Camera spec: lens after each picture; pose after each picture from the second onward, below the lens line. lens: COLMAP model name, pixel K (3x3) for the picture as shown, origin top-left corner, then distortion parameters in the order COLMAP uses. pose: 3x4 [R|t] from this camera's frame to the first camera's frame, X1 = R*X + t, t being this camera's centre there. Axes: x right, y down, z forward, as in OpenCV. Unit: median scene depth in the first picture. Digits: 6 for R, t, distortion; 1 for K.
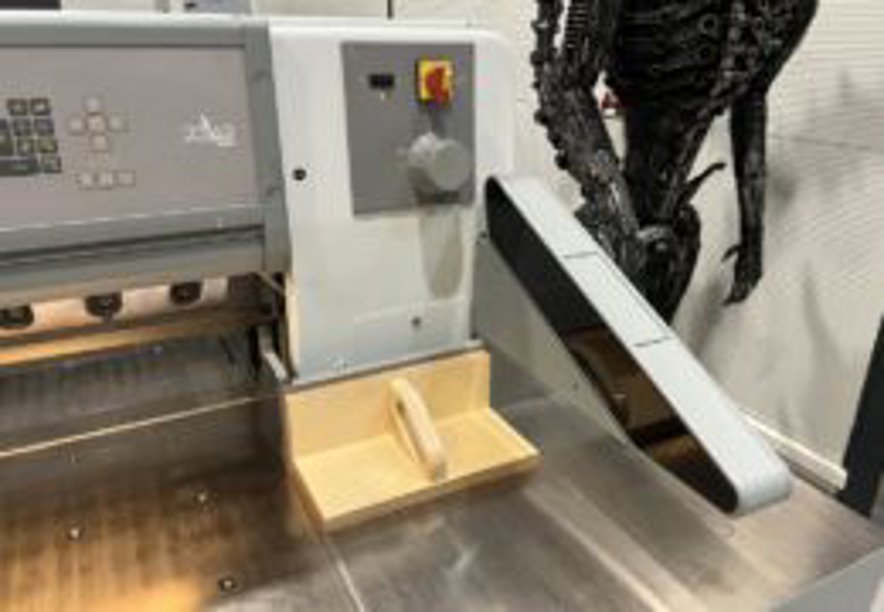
lens RADIAL K [[664.9, 0, 439.1], [0, 664.9, 314.4], [0, 0, 1]] dist [0.048878, -0.056187]
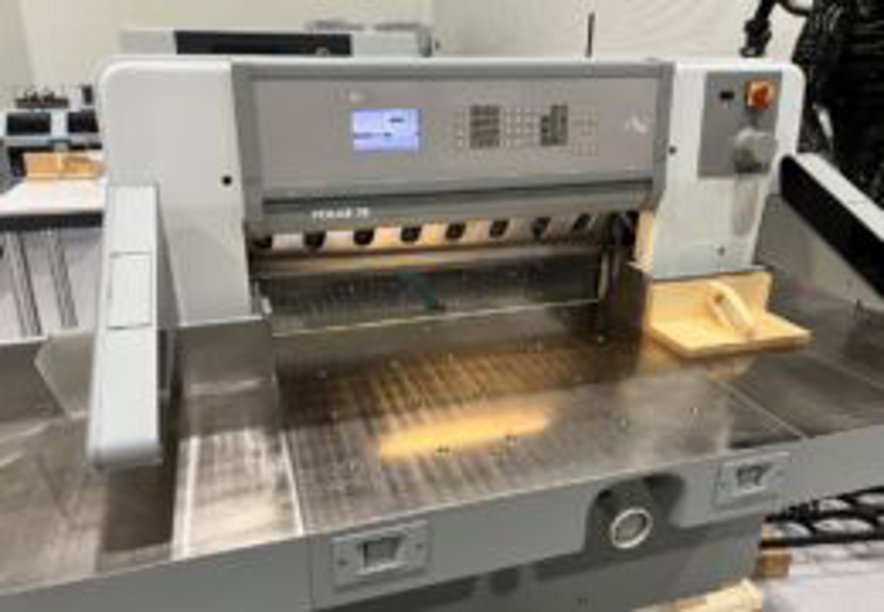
lens RADIAL K [[664.9, 0, 439.2], [0, 664.9, 310.8], [0, 0, 1]] dist [0.048878, -0.056187]
pose [[0.984223, 0.059042, -0.166789, -0.481920], [-0.063805, 0.997689, -0.023340, 0.267956], [0.165026, 0.033613, 0.985716, -0.739374]]
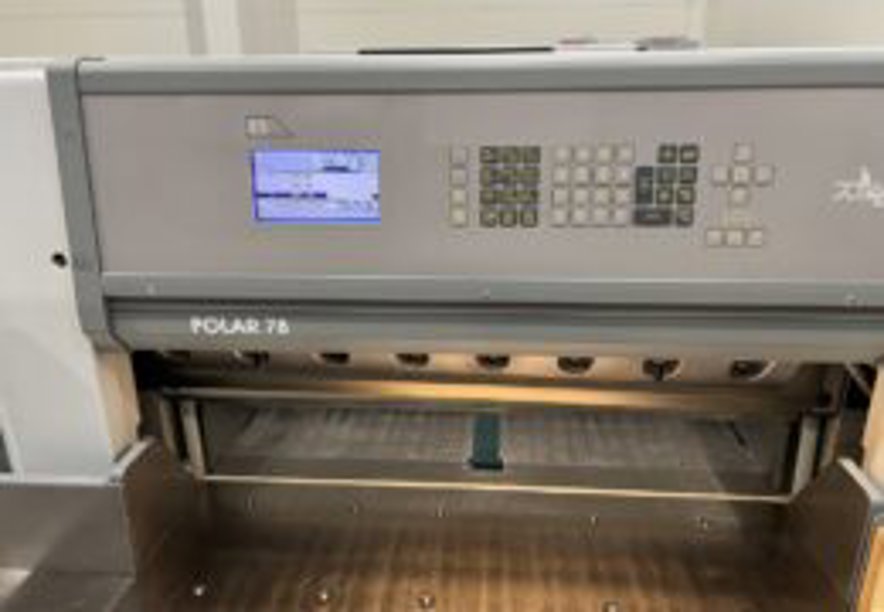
lens RADIAL K [[664.9, 0, 454.1], [0, 664.9, 304.8], [0, 0, 1]] dist [0.048878, -0.056187]
pose [[0.846843, 0.152138, -0.509619, -0.301006], [-0.186921, 0.982221, -0.017385, -0.026359], [0.497914, 0.109981, 0.860224, 0.066629]]
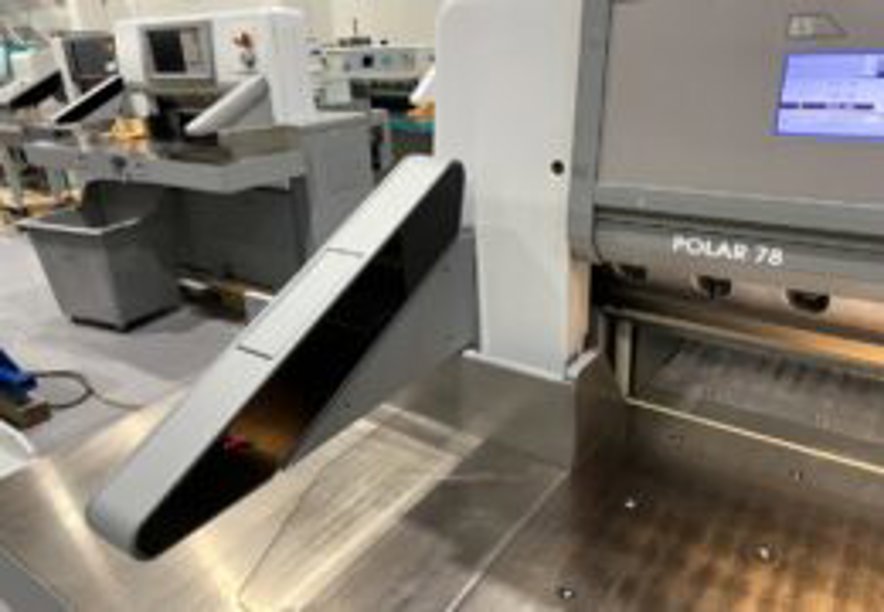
lens RADIAL K [[664.9, 0, 449.9], [0, 664.9, 305.3], [0, 0, 1]] dist [0.048878, -0.056187]
pose [[0.440494, 0.307516, -0.843445, -0.408731], [-0.299595, 0.935999, 0.184796, 0.047525], [0.846291, 0.171291, 0.504432, -0.004690]]
